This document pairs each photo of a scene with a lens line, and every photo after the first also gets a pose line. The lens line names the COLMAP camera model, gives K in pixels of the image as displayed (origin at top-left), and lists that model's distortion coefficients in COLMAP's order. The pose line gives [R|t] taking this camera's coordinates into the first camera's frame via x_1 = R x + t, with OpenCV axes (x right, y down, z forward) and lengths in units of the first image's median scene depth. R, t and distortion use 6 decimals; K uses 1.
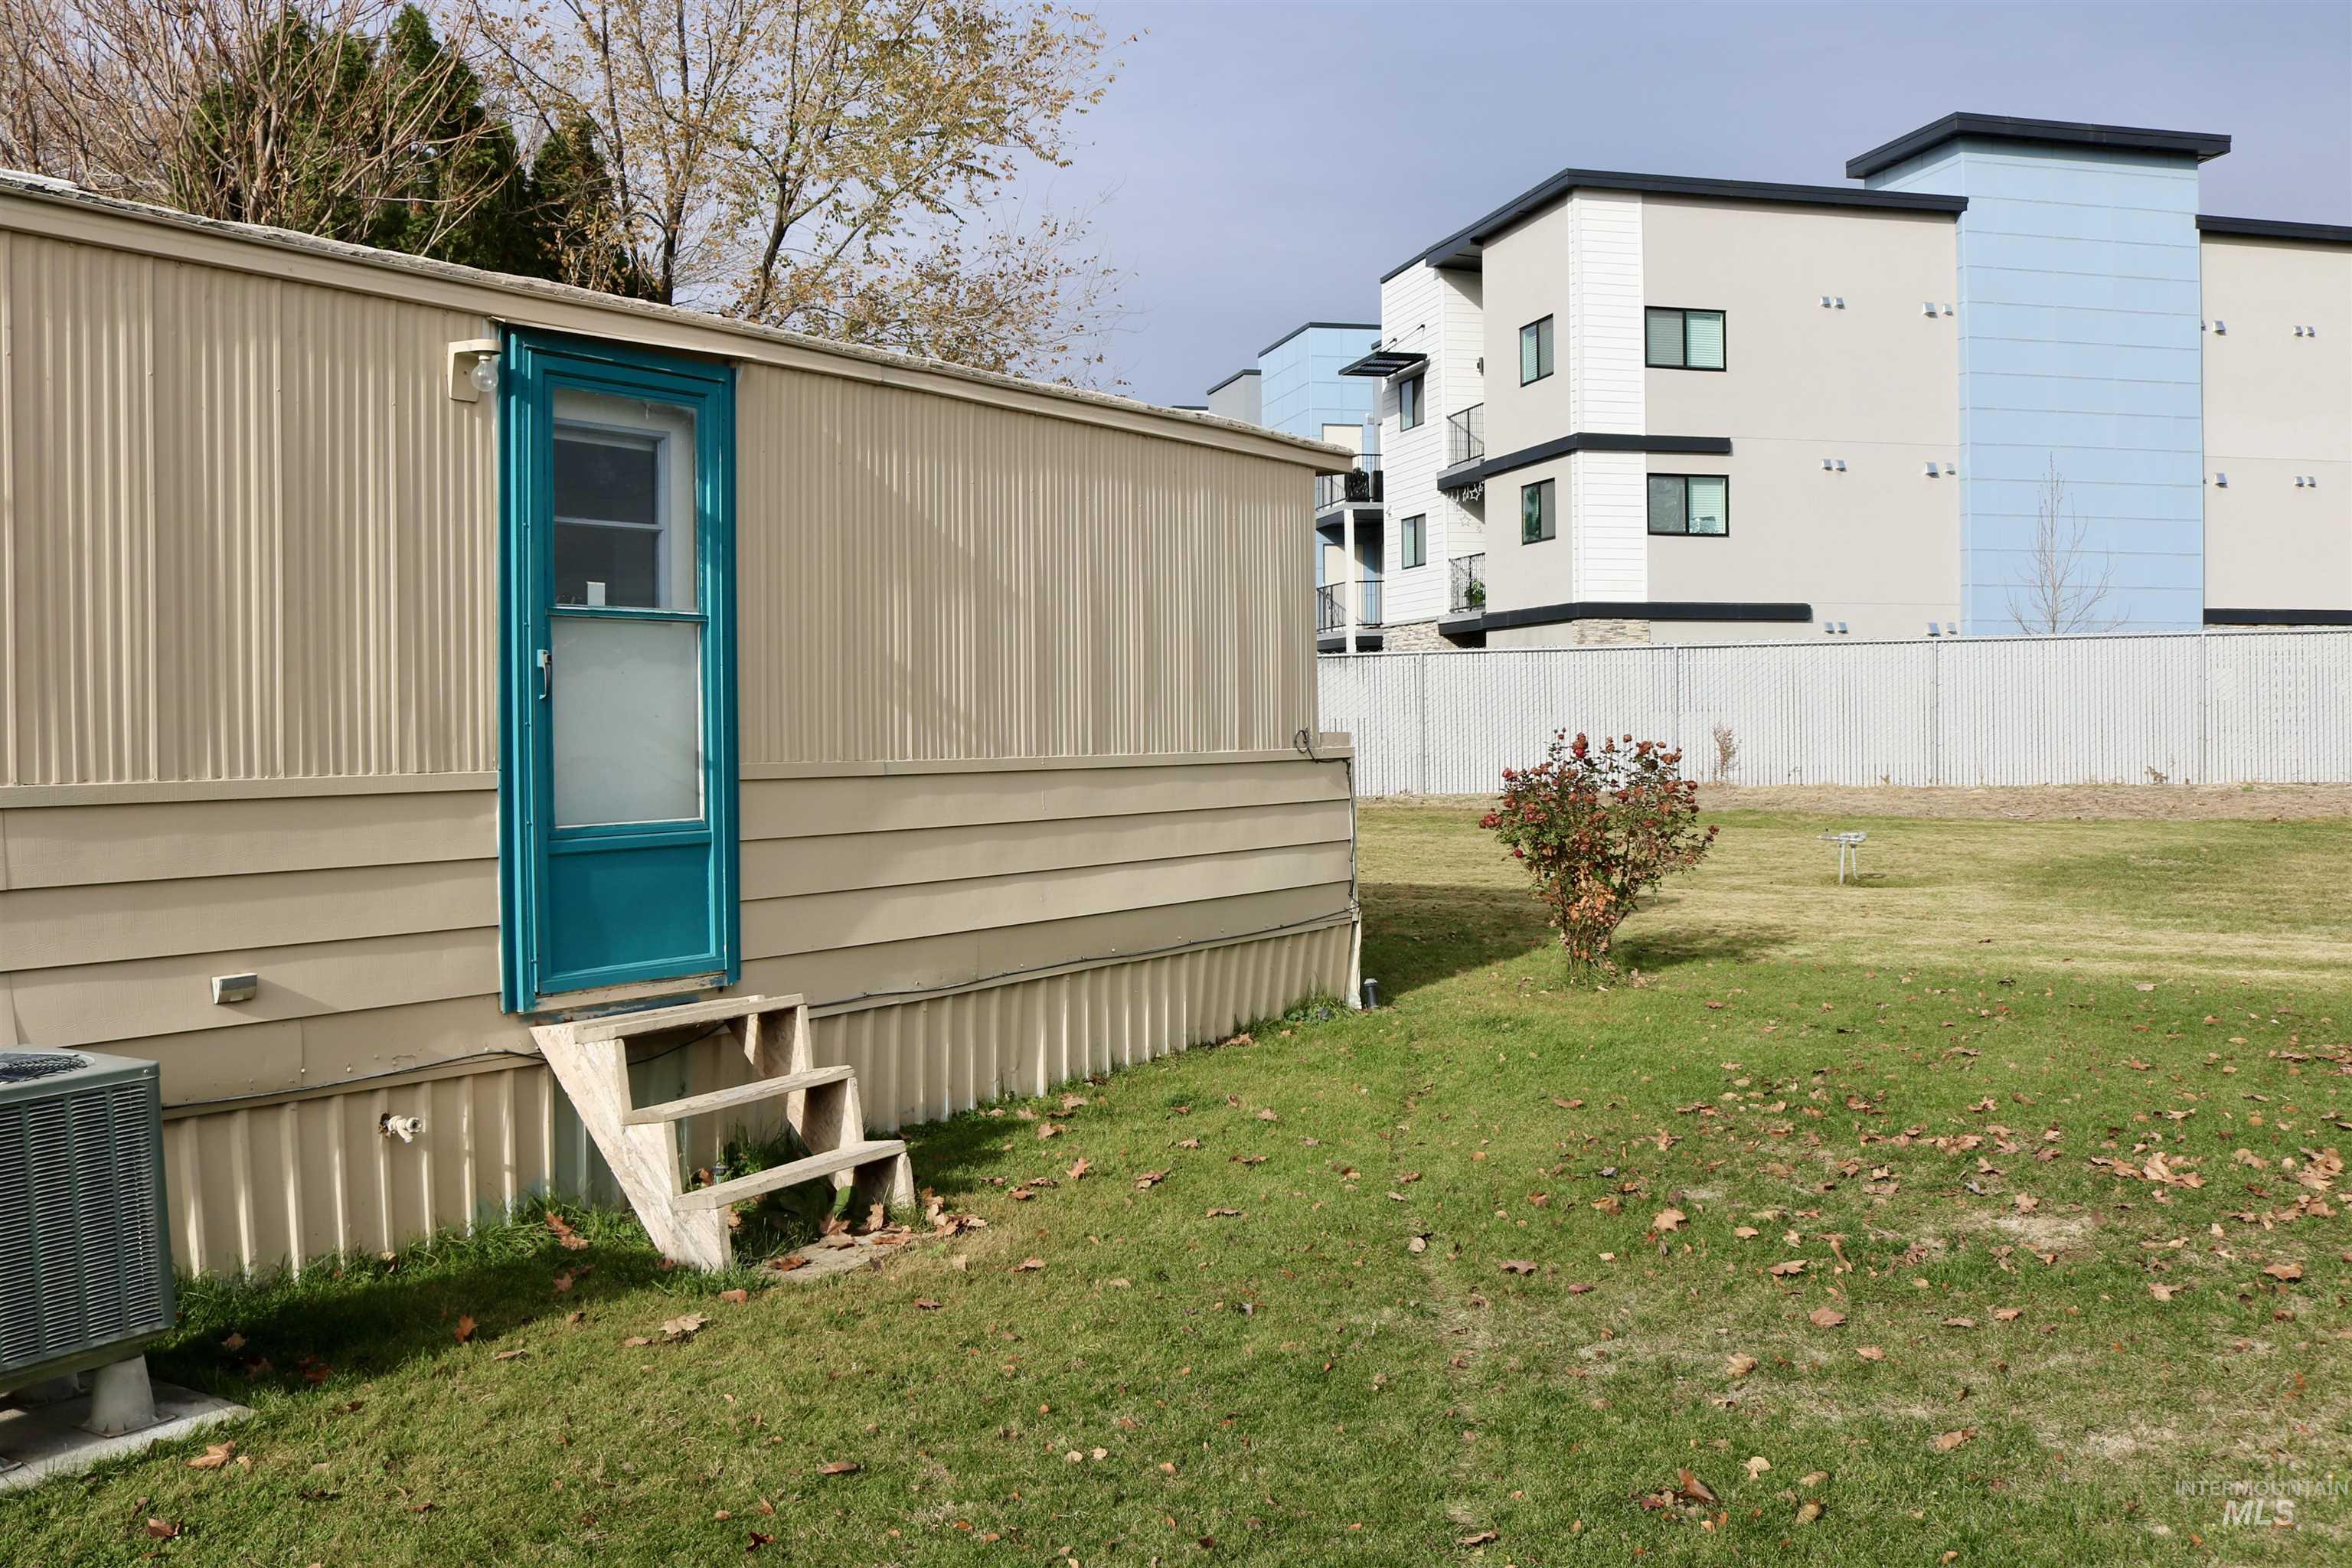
lens RADIAL K [[2011.9, 0, 1199.8], [0, 2011.9, 769.8], [0, 0, 1]] dist [-0.106996, 0.072984]
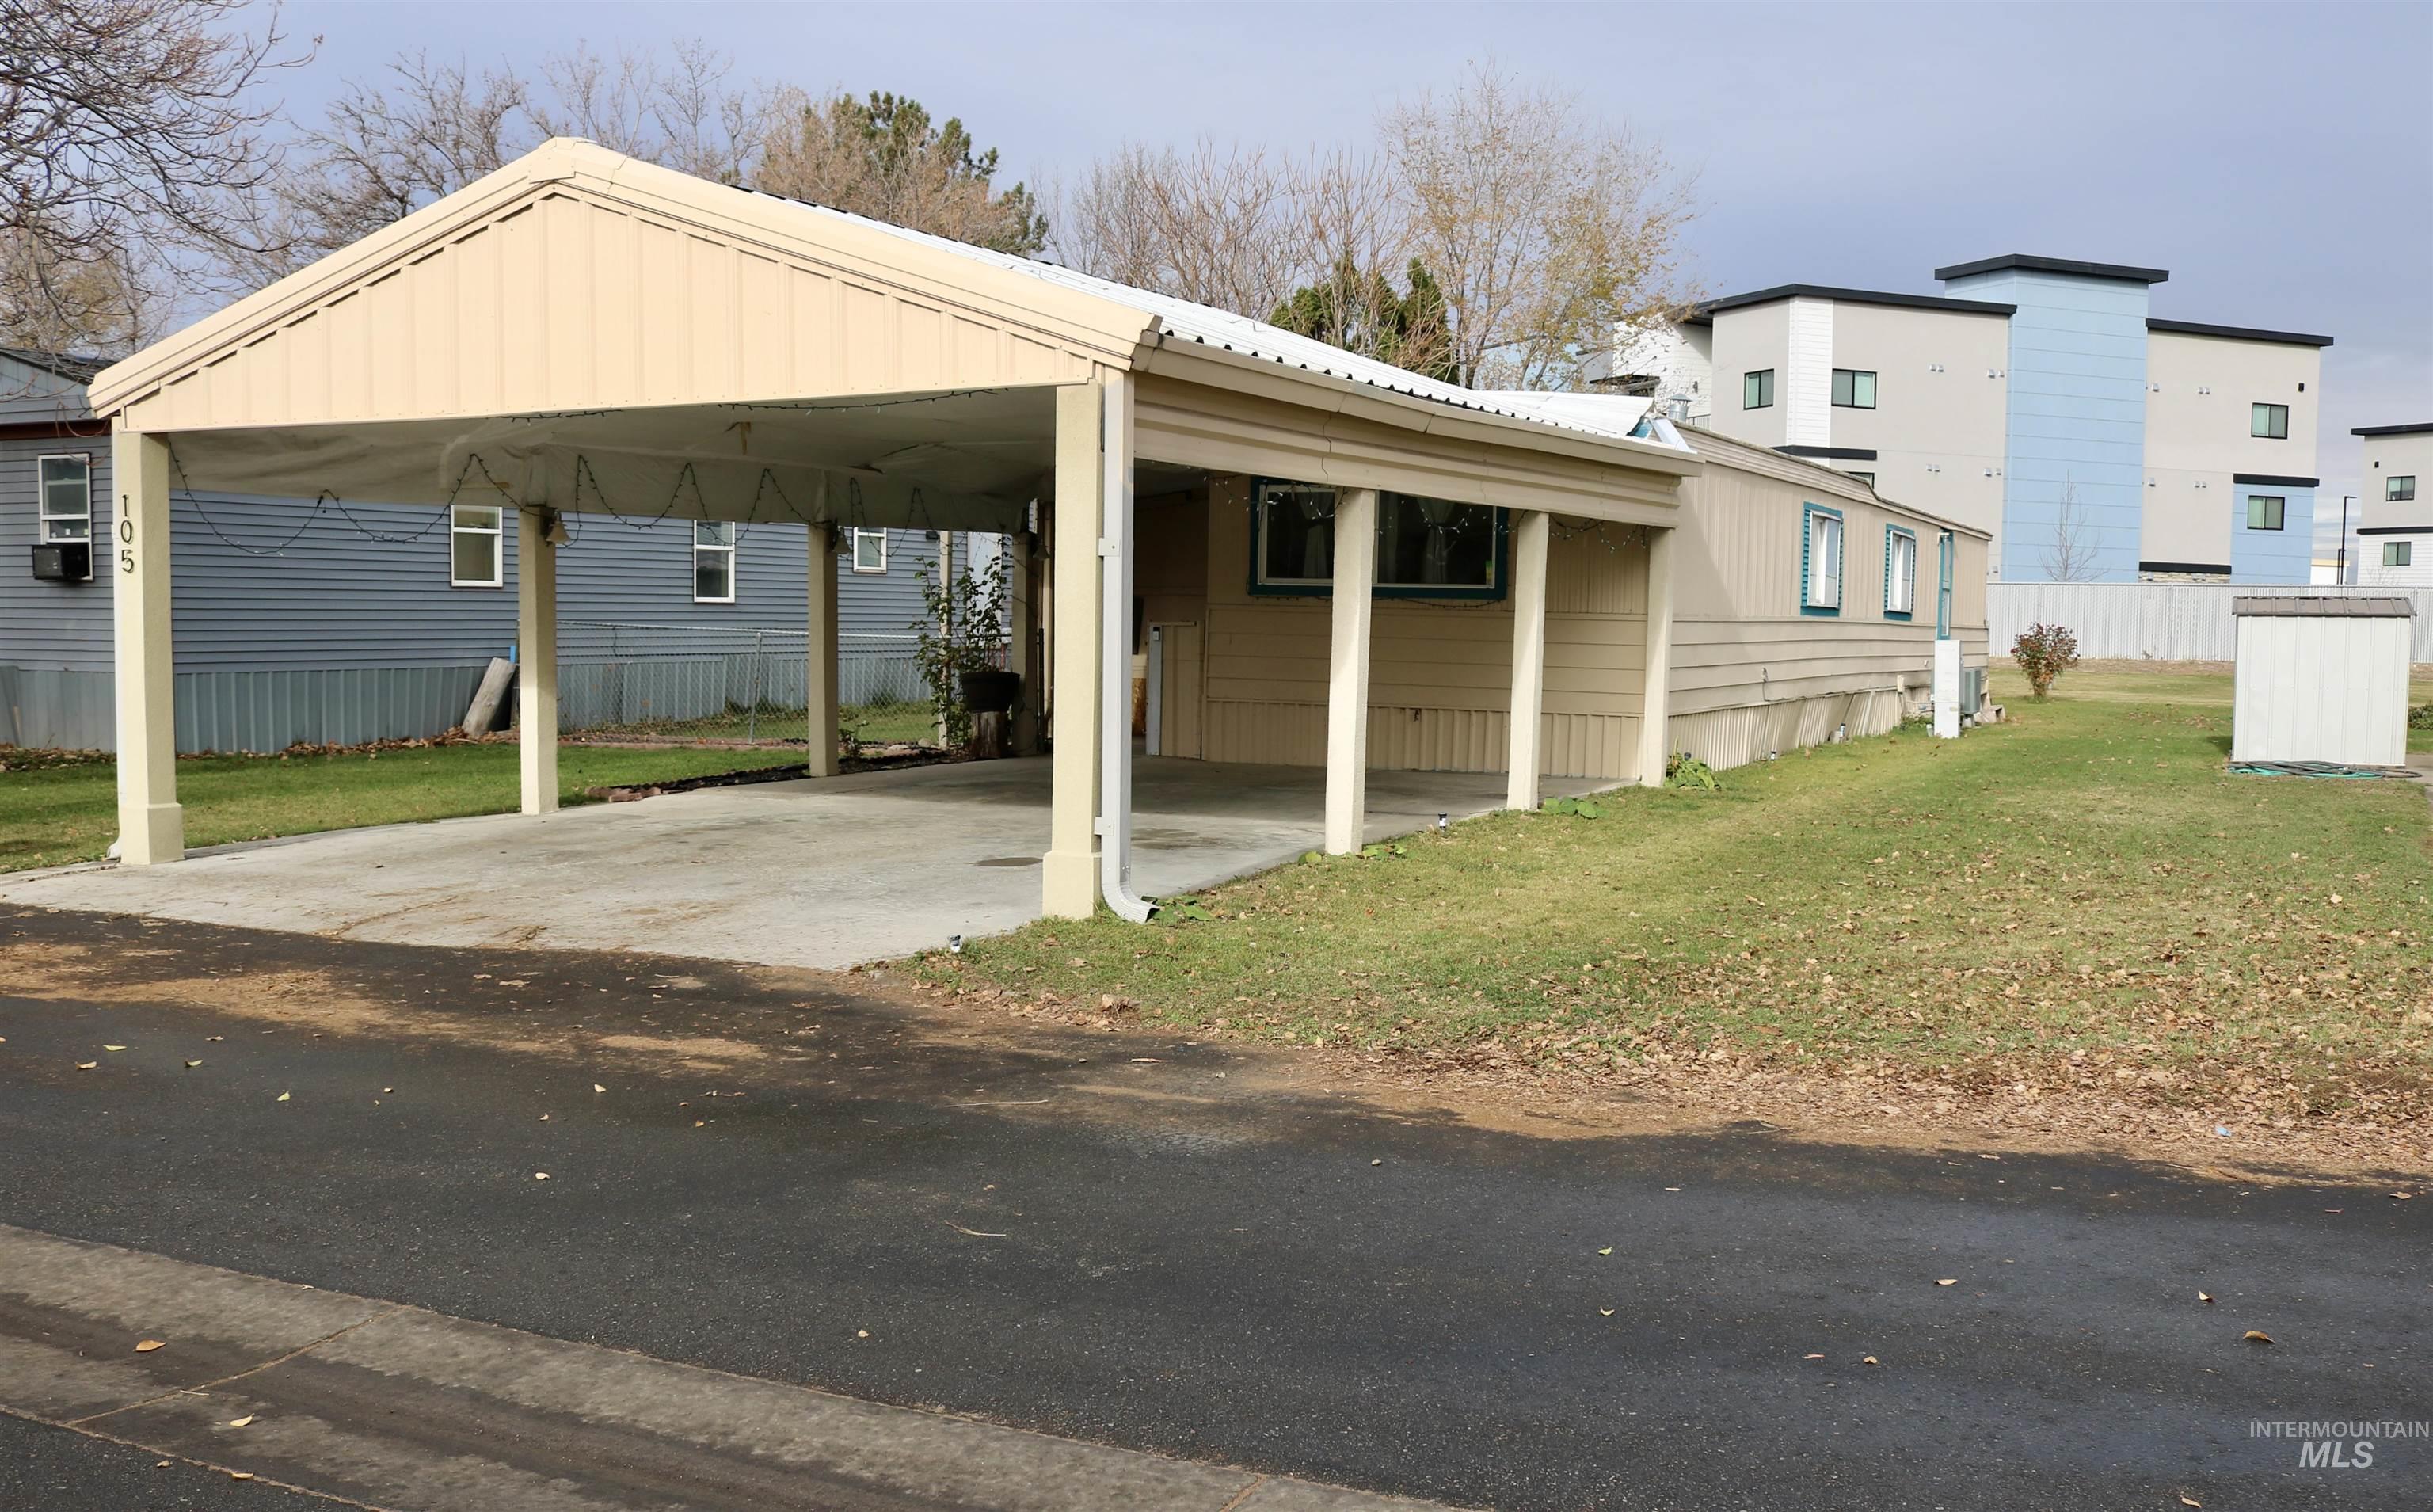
lens RADIAL K [[2145.1, 0, 1296.2], [0, 2145.1, 797.3], [0, 0, 1]] dist [-0.082071, 0.016943]
pose [[0.988699, 0.011161, 0.149500, -0.463677], [-0.020015, 0.998125, 0.057851, 0.026790], [-0.148574, -0.060189, 0.987068, -0.674014]]
